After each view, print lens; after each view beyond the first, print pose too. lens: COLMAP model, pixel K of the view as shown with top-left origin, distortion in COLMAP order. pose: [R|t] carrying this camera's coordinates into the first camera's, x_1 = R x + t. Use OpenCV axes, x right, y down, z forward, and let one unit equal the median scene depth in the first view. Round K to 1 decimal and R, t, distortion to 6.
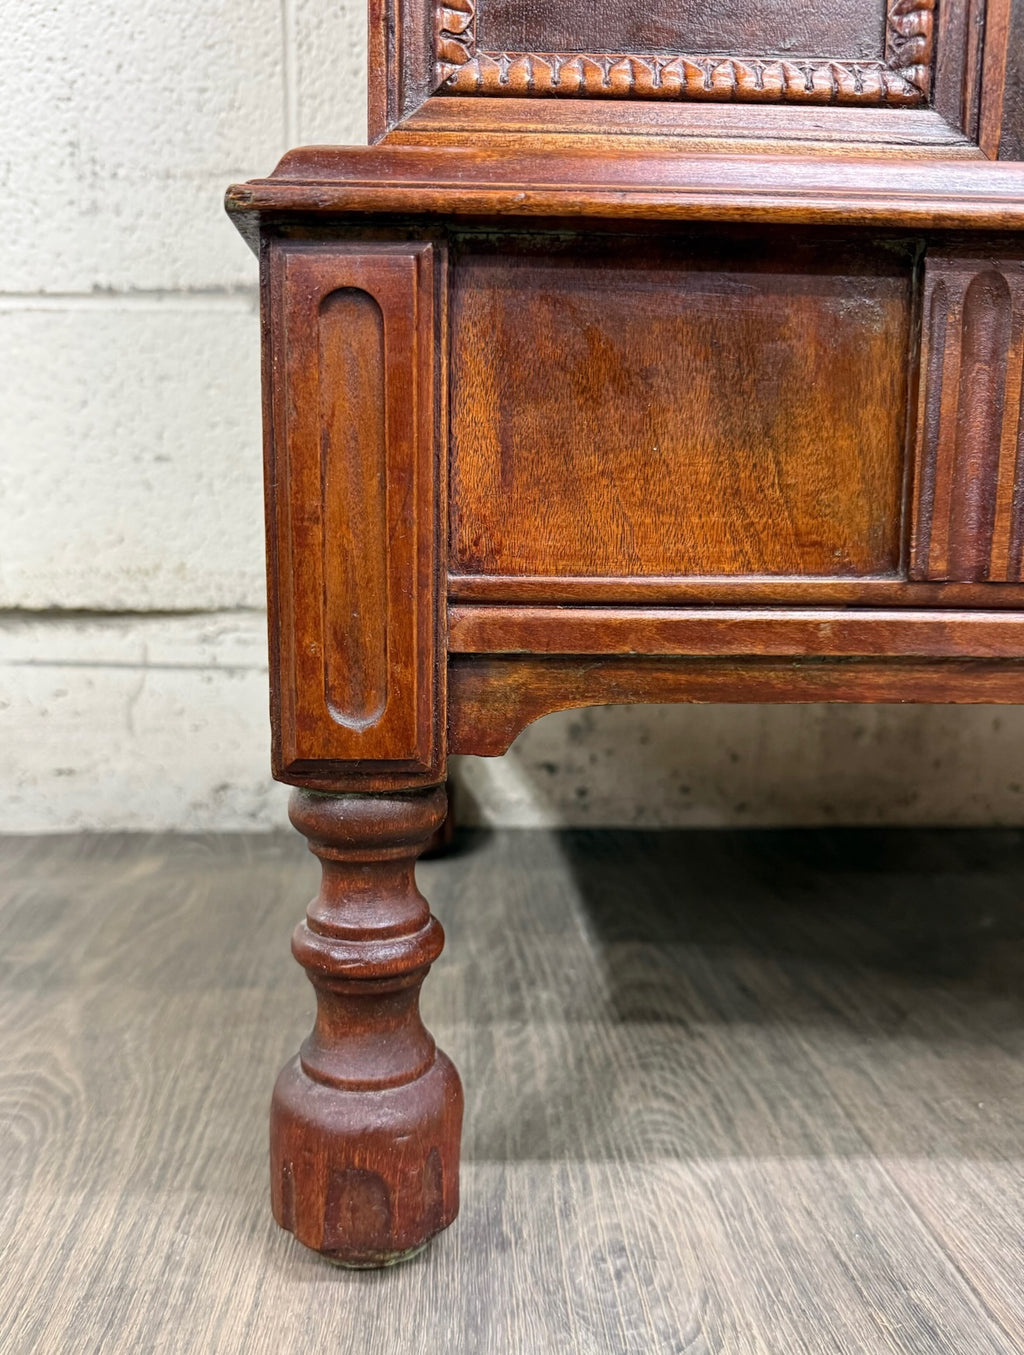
lens RADIAL K [[1032.2, 0, 481.9], [0, 1032.2, 743.7], [0, 0, 1]] dist [-0.024923, -0.016296]
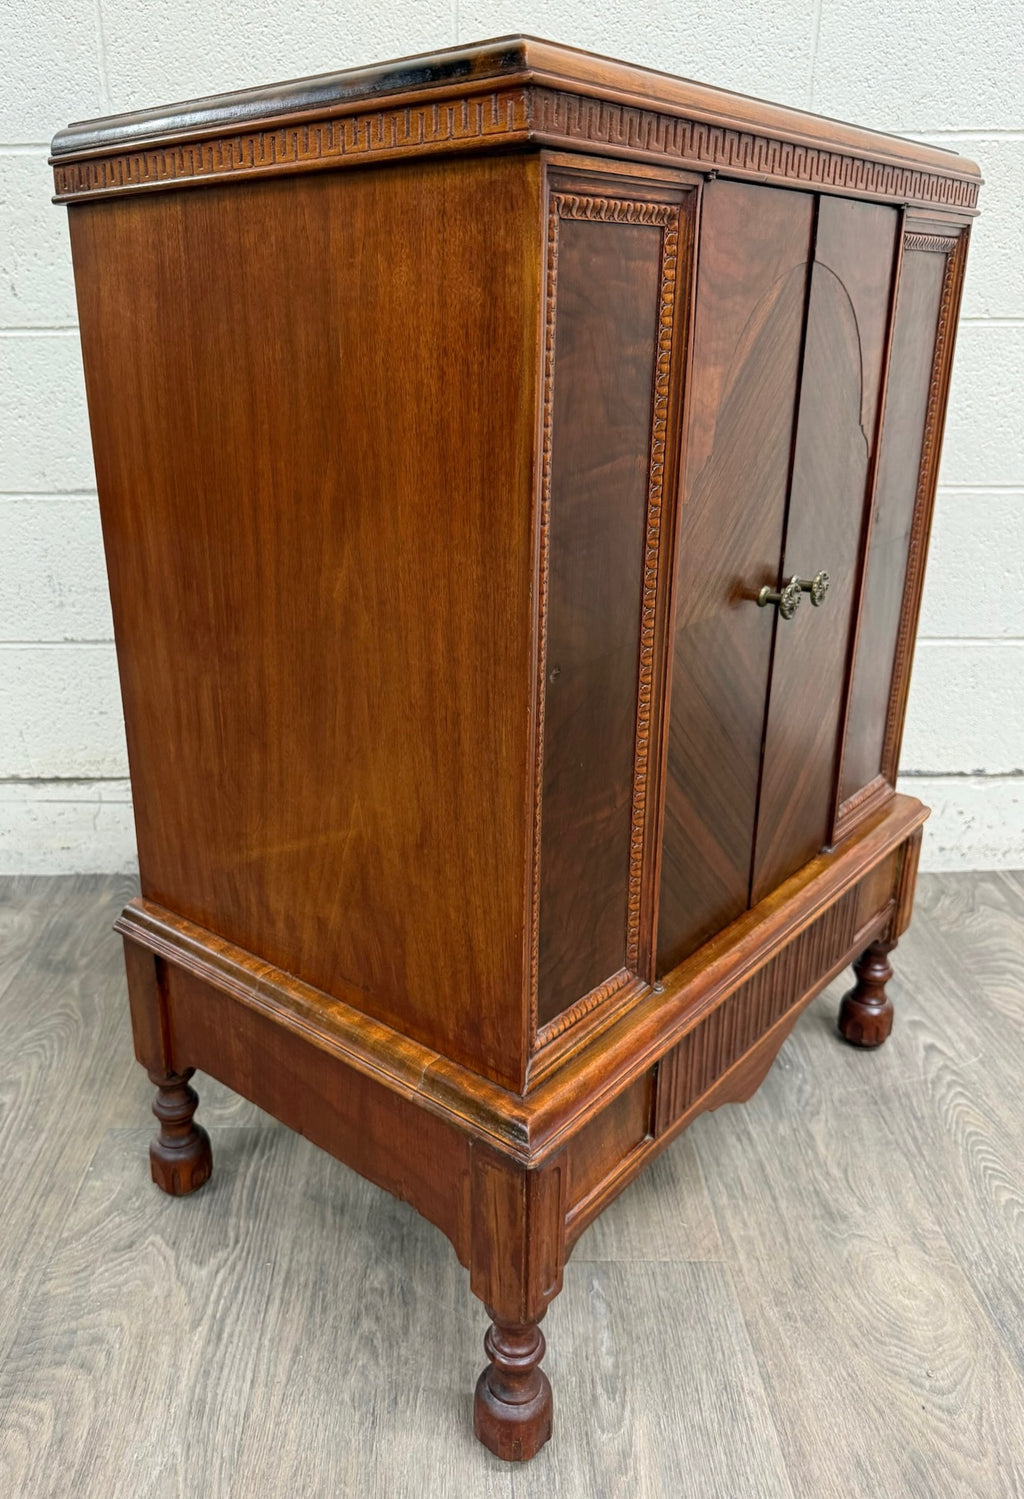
lens RADIAL K [[1096.7, 0, 435.3], [0, 1096.7, 727.3], [0, 0, 1]] dist [0.011656, -0.042304]
pose [[0.998745, 0.005320, -0.049806, 0.909711], [0.003403, 0.984841, 0.173427, -1.190951], [0.049973, -0.173379, 0.983586, -2.230692]]
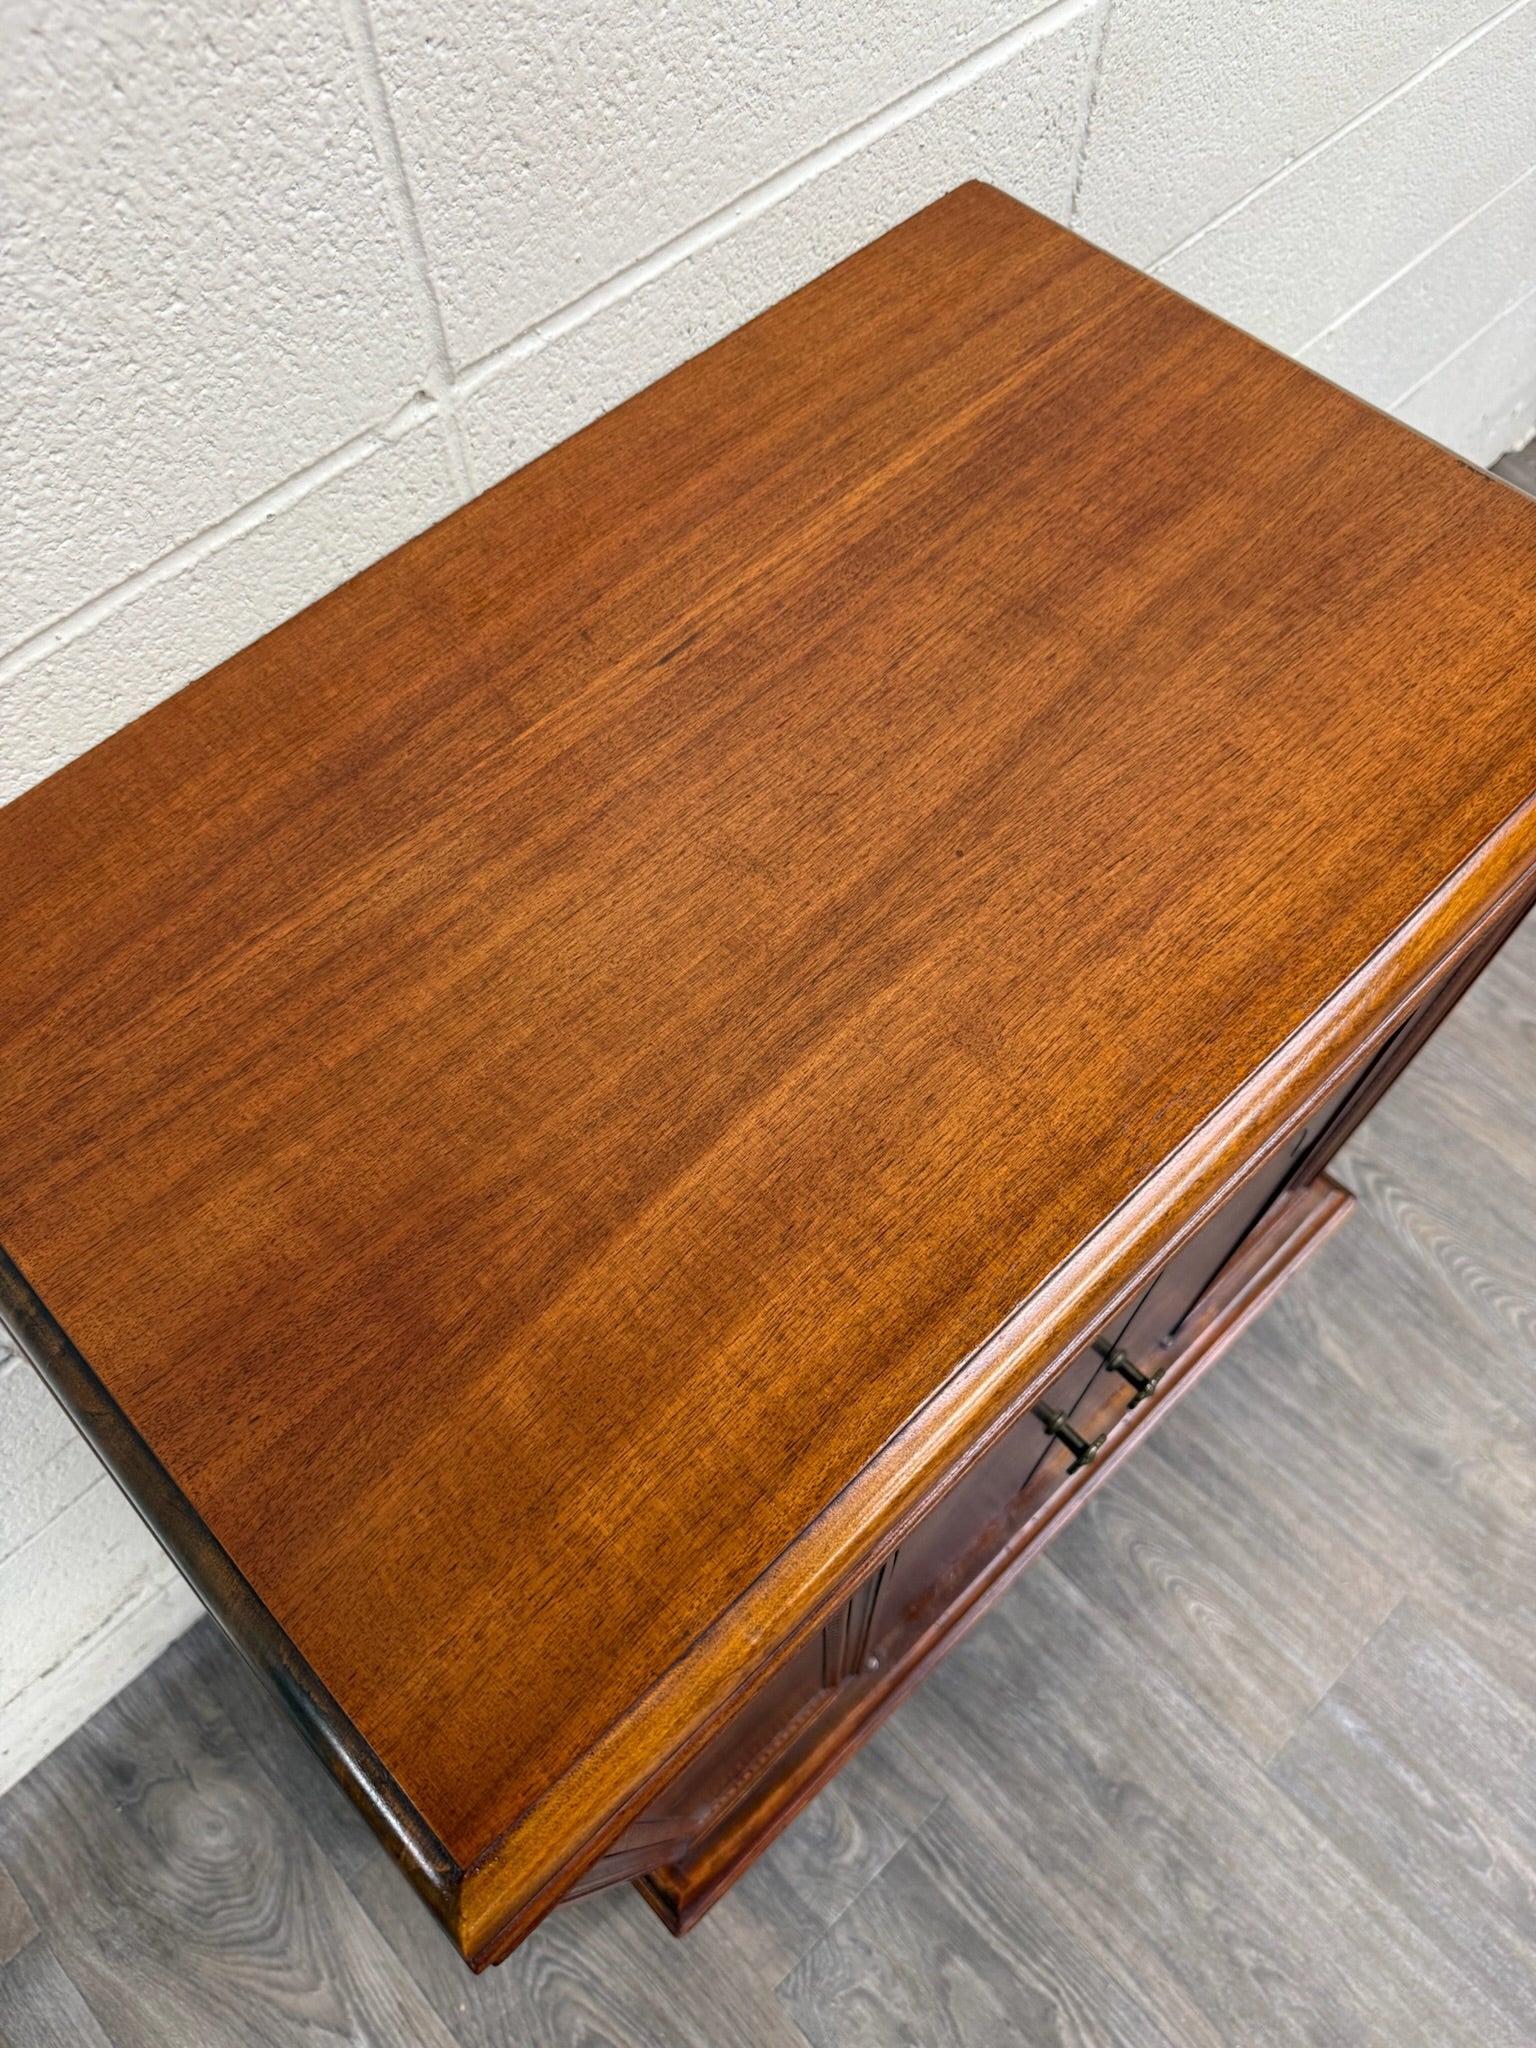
lens RADIAL K [[1456.7, 0, 735.9], [0, 1456.7, 1001.2], [0, 0, 1]] dist [-0.027399, 0.005874]
pose [[0.748703, -0.598499, 0.285030, 0.173654], [0.164235, 0.584035, 0.794940, -3.240403], [-0.642239, -0.548362, 0.535563, 0.130236]]
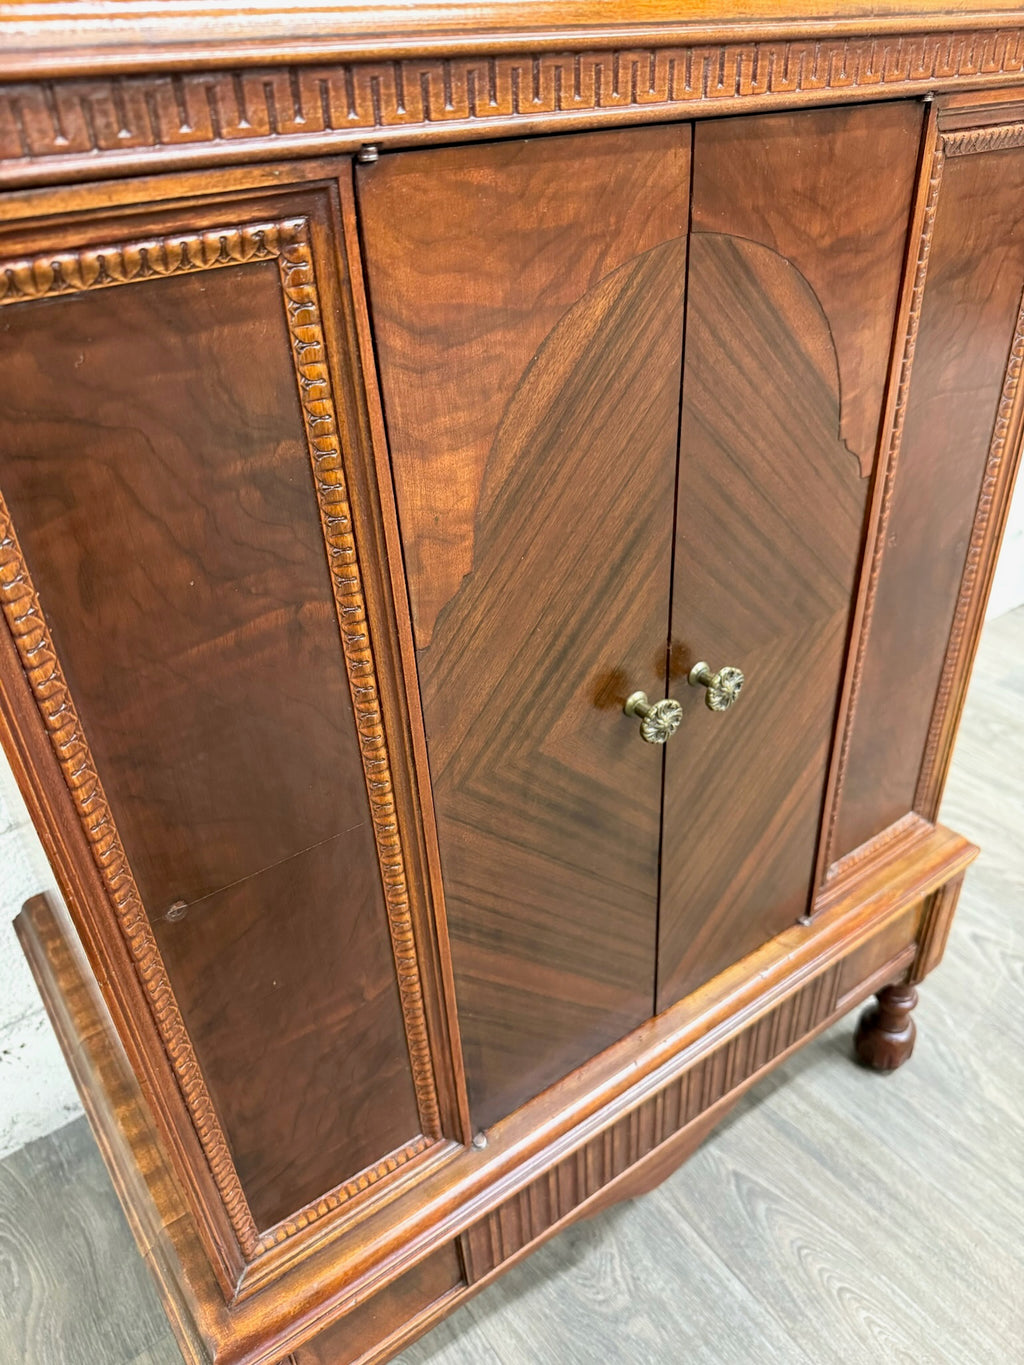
lens RADIAL K [[970.9, 0, 494.1], [0, 970.9, 688.3], [0, 0, 1]] dist [-0.027399, 0.005874]
pose [[0.835879, -0.338571, 0.432060, -0.051838], [0.158696, 0.902562, 0.400246, -1.798925], [-0.525473, -0.265991, 0.808163, -0.447545]]
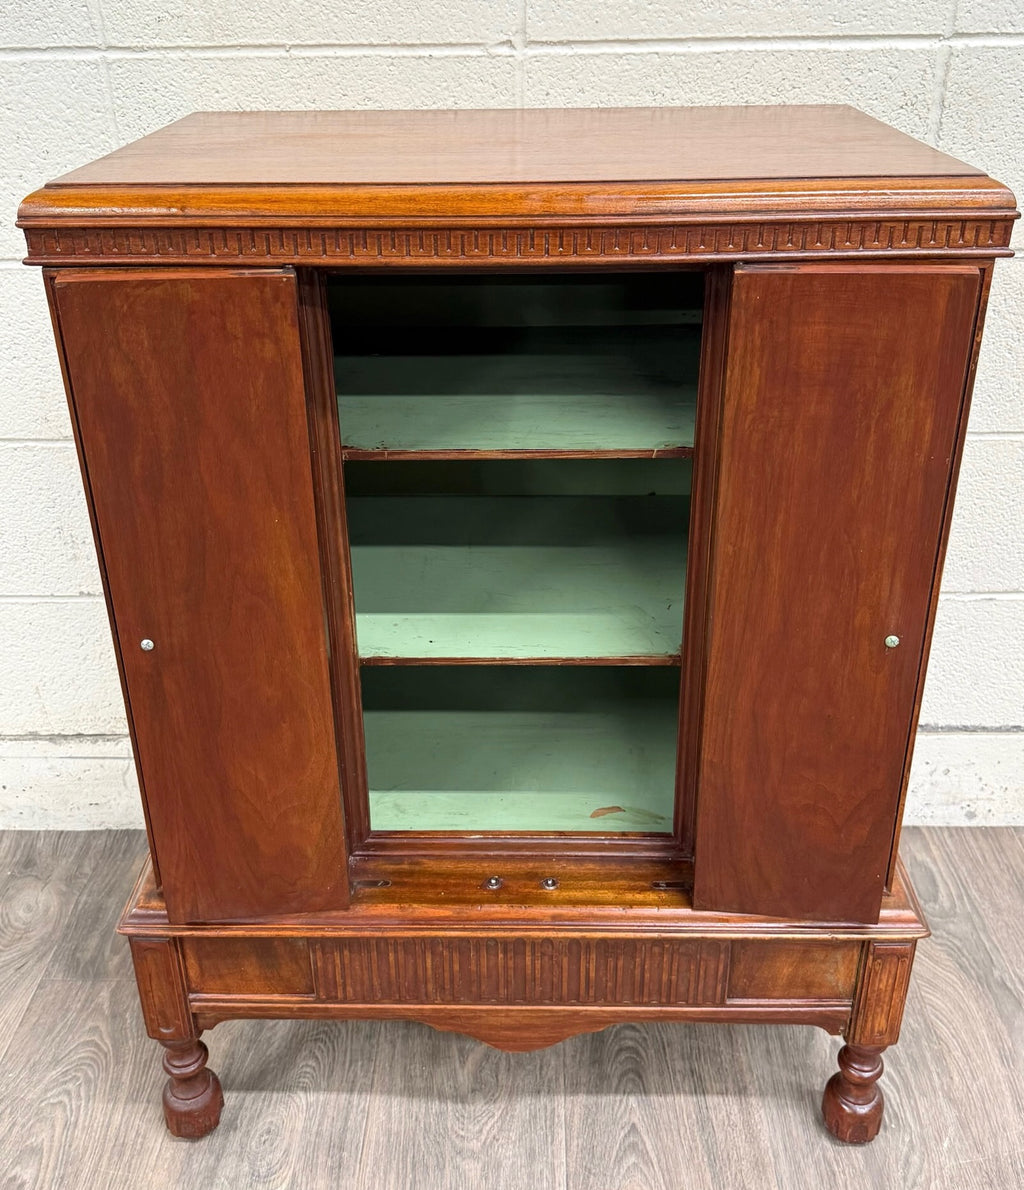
lens RADIAL K [[1152.4, 0, 510.7], [0, 1152.4, 541.8], [0, 0, 1]] dist [-0.008487, 0.000000]
pose [[0.998682, 0.006427, -0.050914, 0.922258], [0.007683, 0.962217, 0.272174, -1.994365], [0.050740, -0.272207, 0.960900, -1.718474]]
